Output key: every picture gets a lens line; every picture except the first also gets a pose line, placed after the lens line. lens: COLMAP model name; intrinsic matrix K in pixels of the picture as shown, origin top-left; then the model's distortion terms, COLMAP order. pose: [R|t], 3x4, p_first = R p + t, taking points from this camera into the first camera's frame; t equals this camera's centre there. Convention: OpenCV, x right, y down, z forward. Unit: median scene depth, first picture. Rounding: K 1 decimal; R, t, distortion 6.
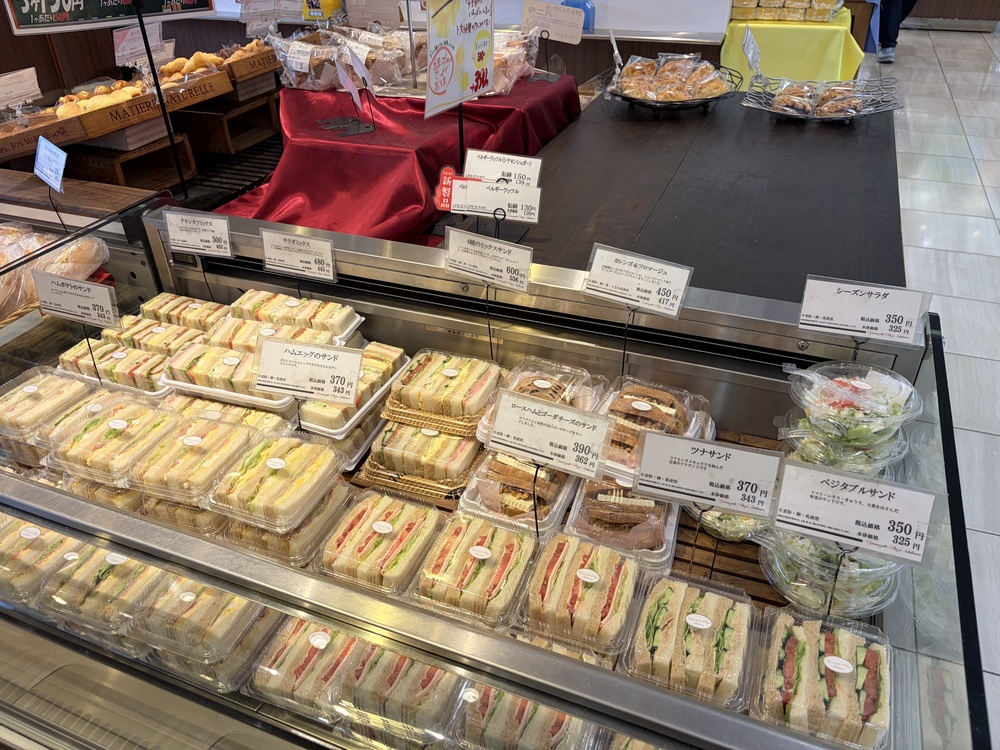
lens RADIAL K [[757.5, 0, 500.0], [0, 757.5, 375.0], [0, 0, 1]] dist [0.004307, 0.002452]
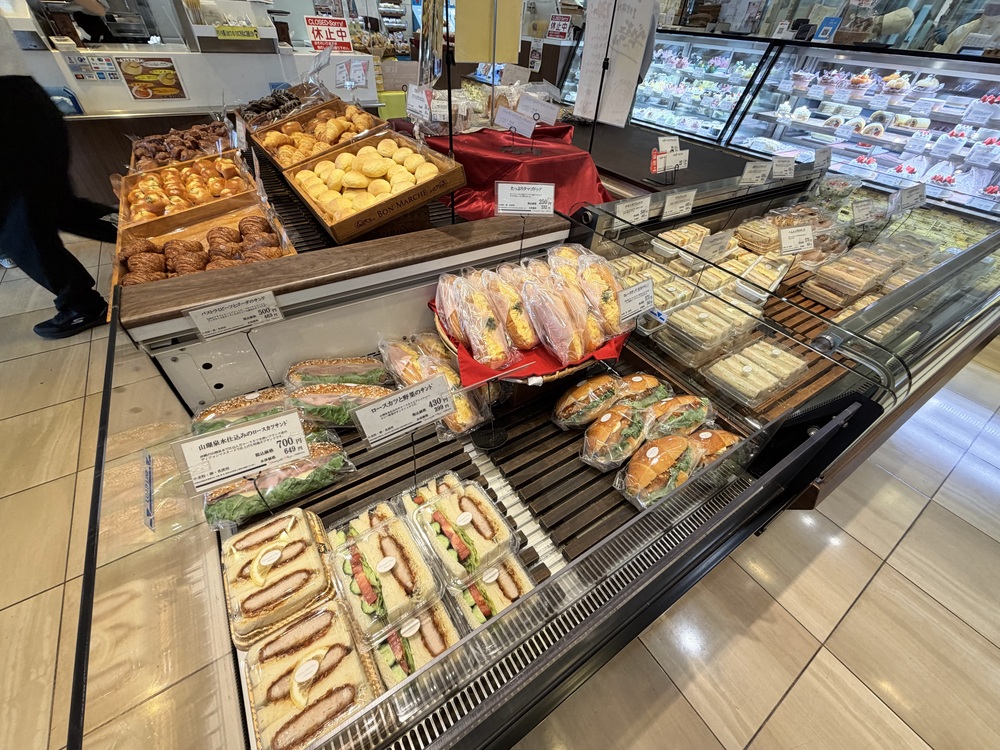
lens RADIAL K [[400.1, 0, 498.1], [0, 400.1, 372.2], [0, 0, 1]] dist [0.003050, 0.000363]
pose [[0.569906, -0.513958, 0.641135, -1.307833], [0.397104, 0.855350, 0.332694, -0.297259], [-0.719385, 0.064993, 0.691564, 0.632548]]
